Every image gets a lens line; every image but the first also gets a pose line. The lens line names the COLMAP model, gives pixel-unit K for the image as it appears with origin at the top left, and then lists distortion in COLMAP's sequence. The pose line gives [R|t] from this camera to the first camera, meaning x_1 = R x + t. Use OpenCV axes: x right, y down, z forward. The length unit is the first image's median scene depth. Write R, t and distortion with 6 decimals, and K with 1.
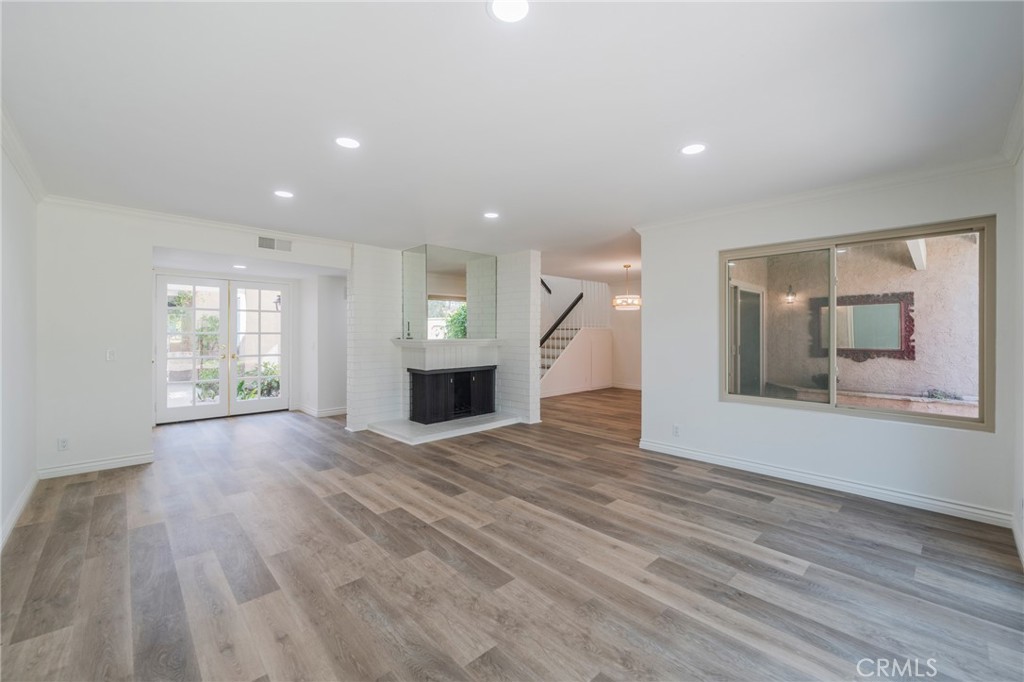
lens RADIAL K [[417.0, 0, 507.6], [0, 417.0, 331.8], [0, 0, 1]] dist [0.000142, 0.000005]
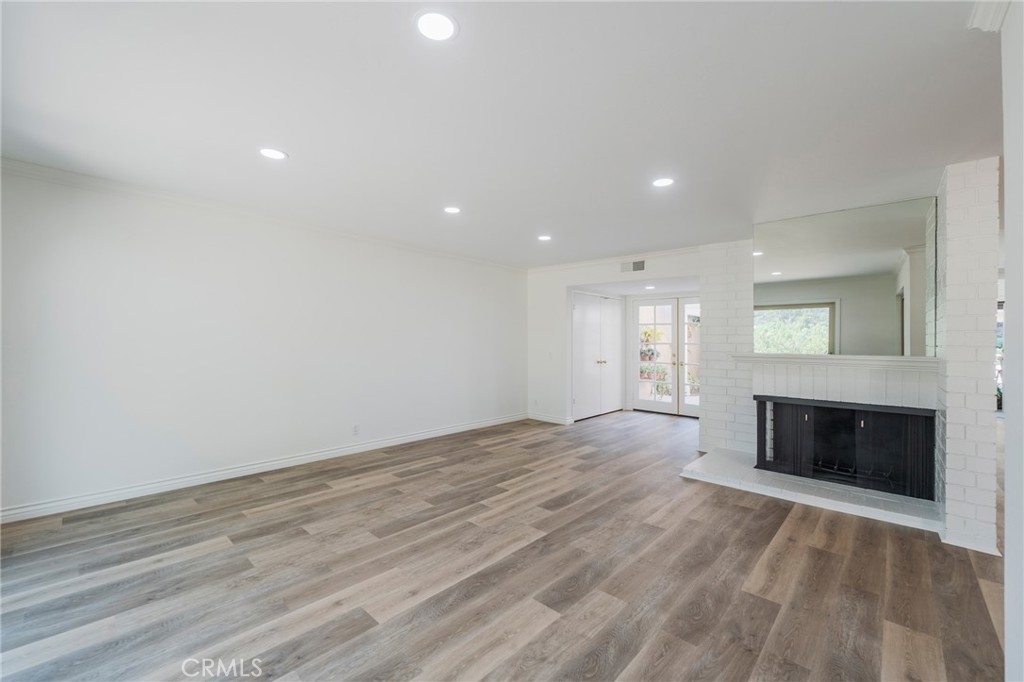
lens RADIAL K [[416.5, 0, 517.9], [0, 416.5, 338.0], [0, 0, 1]] dist [0.001469, -0.000078]
pose [[0.076719, -0.007781, -0.997022, 0.911055], [-0.007977, 0.999933, -0.008418, 0.002961], [0.997021, 0.008599, 0.076651, 0.927646]]
